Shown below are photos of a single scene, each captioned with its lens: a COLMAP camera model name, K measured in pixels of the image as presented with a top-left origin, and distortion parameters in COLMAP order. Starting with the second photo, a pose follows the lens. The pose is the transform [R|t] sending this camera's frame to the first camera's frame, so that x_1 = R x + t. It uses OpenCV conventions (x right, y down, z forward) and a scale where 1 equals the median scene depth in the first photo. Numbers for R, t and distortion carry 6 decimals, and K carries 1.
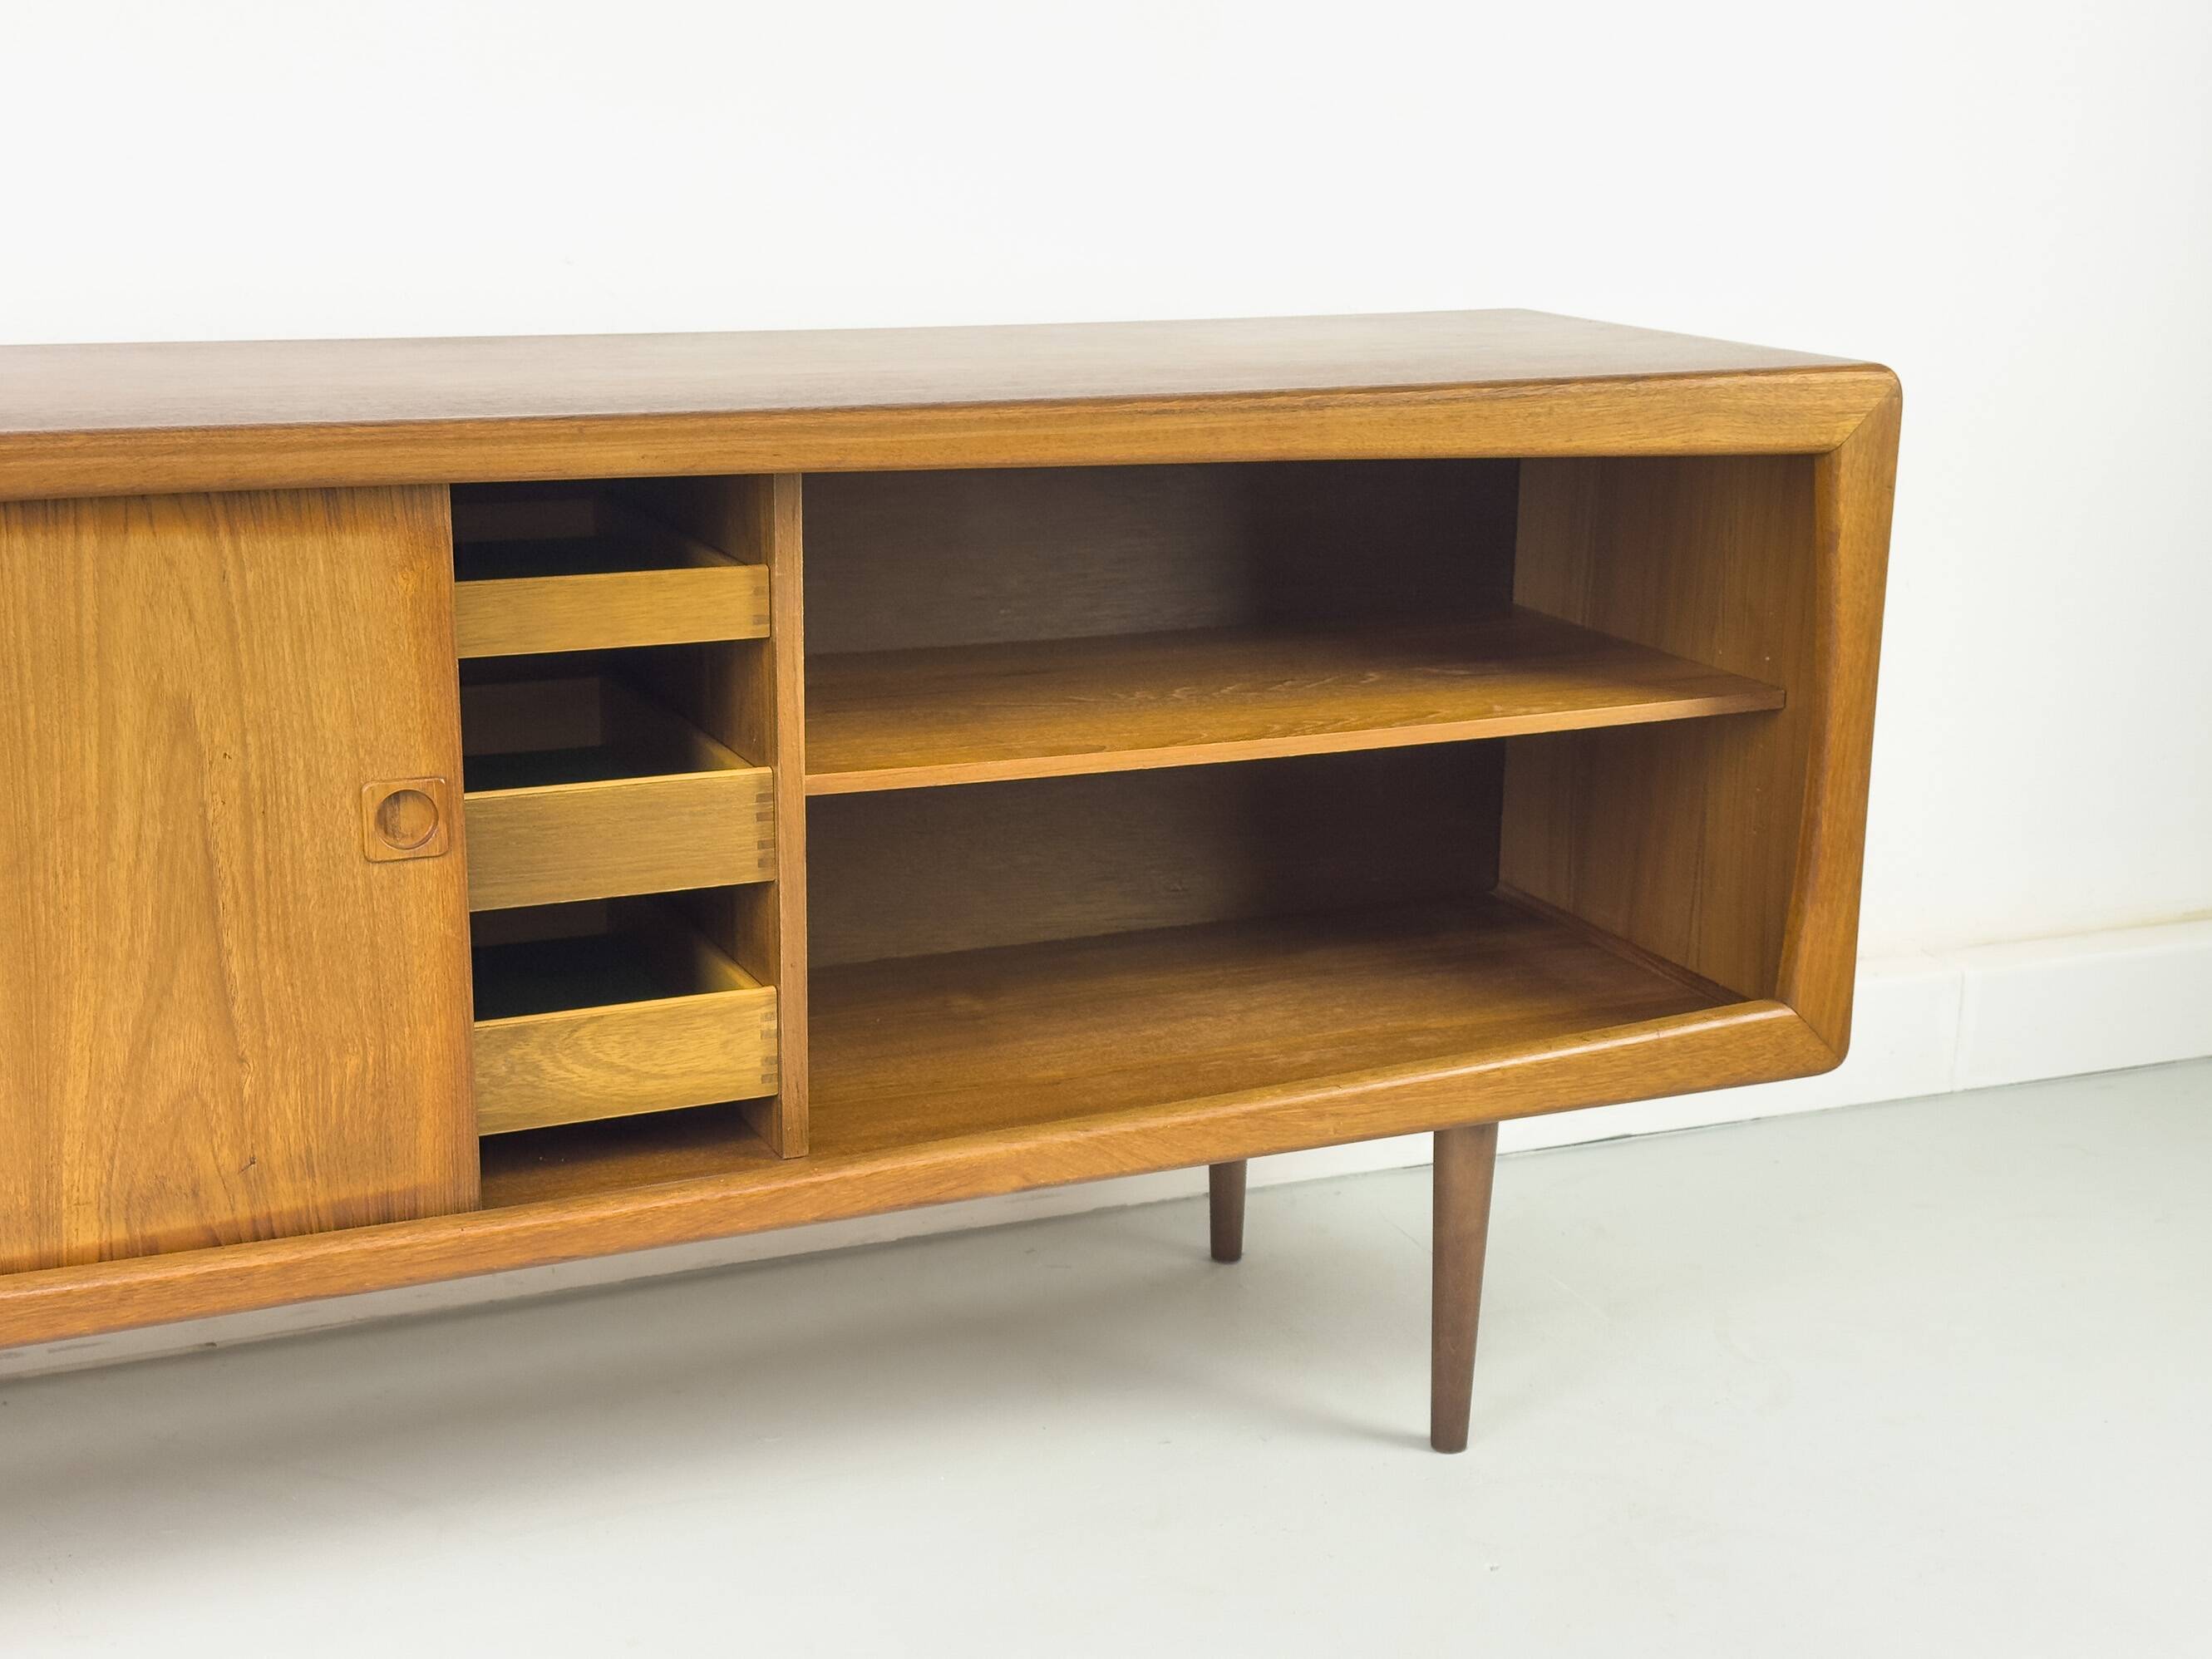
lens RADIAL K [[3051.7, 0, 1098.5], [0, 3051.7, 831.5], [0, 0, 1]] dist [0.167743, -0.302984]
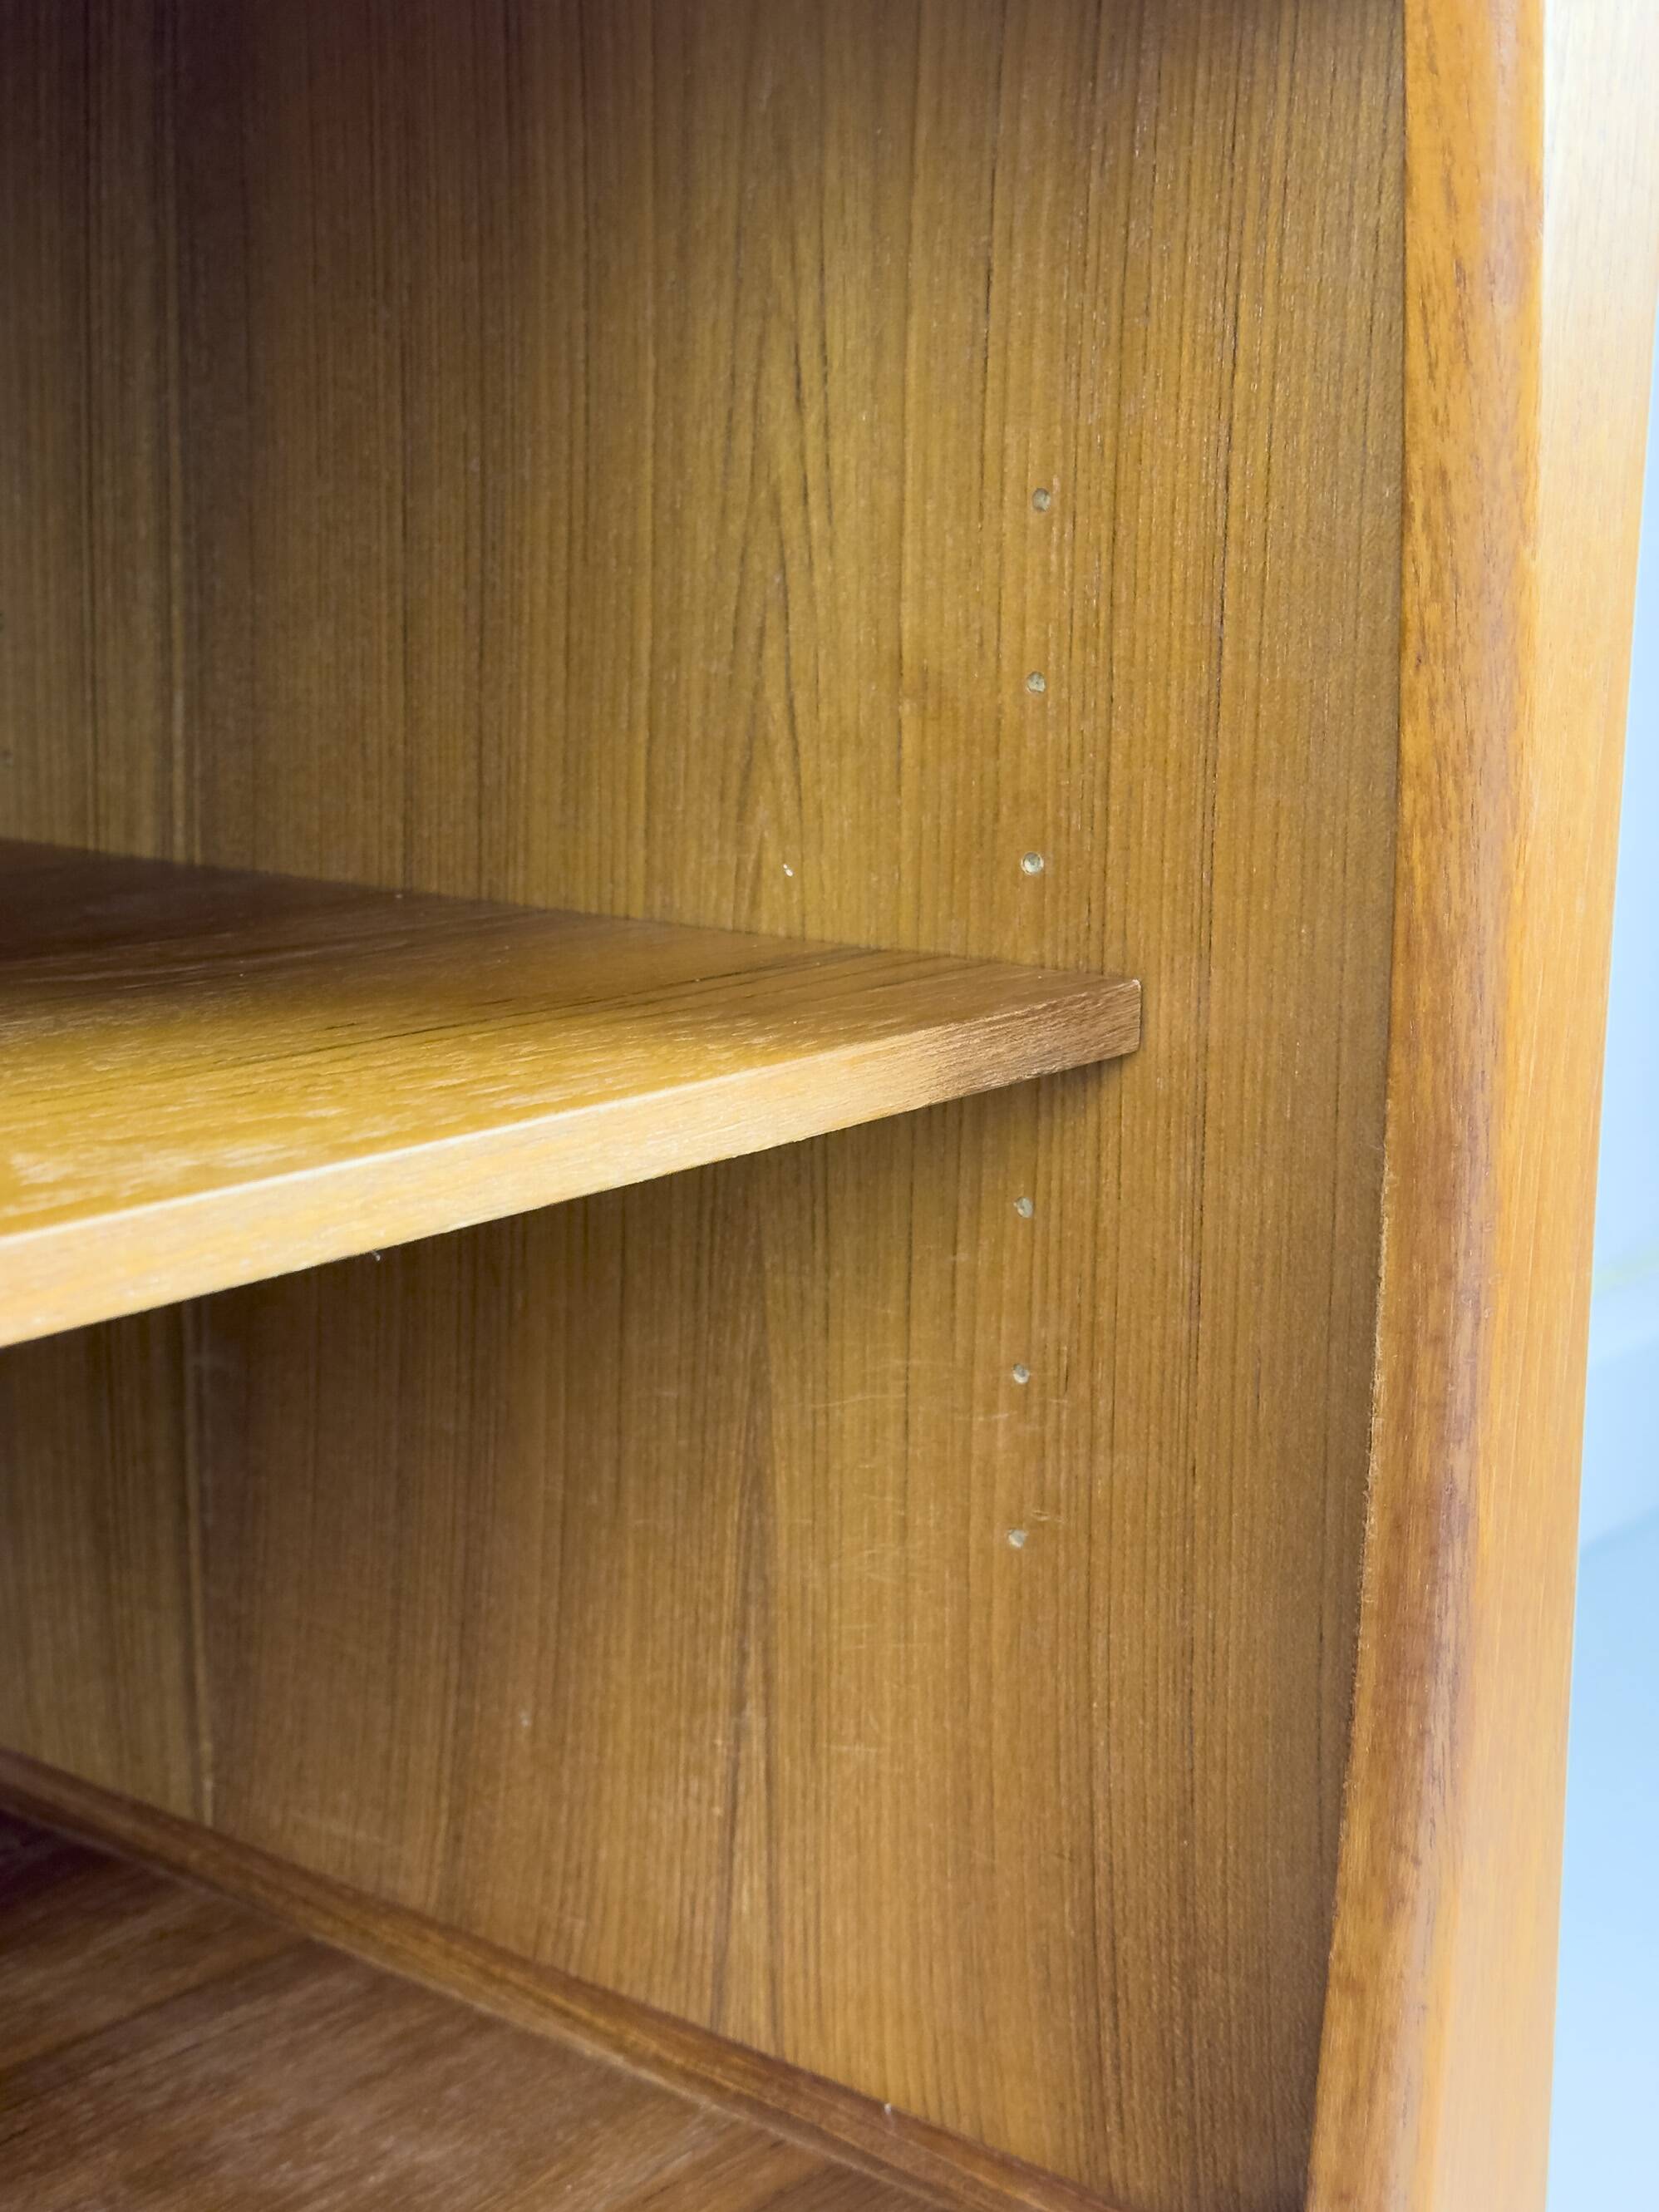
lens RADIAL K [[3051.7, 0, 829.5], [0, 3051.7, 1106.0], [0, 0, 1]] dist [0.167743, -0.302984]
pose [[0.882117, -0.097186, 0.460895, 0.080301], [0.120063, 0.992555, -0.020499, -0.031583], [-0.455471, 0.073419, 0.887218, 0.745134]]
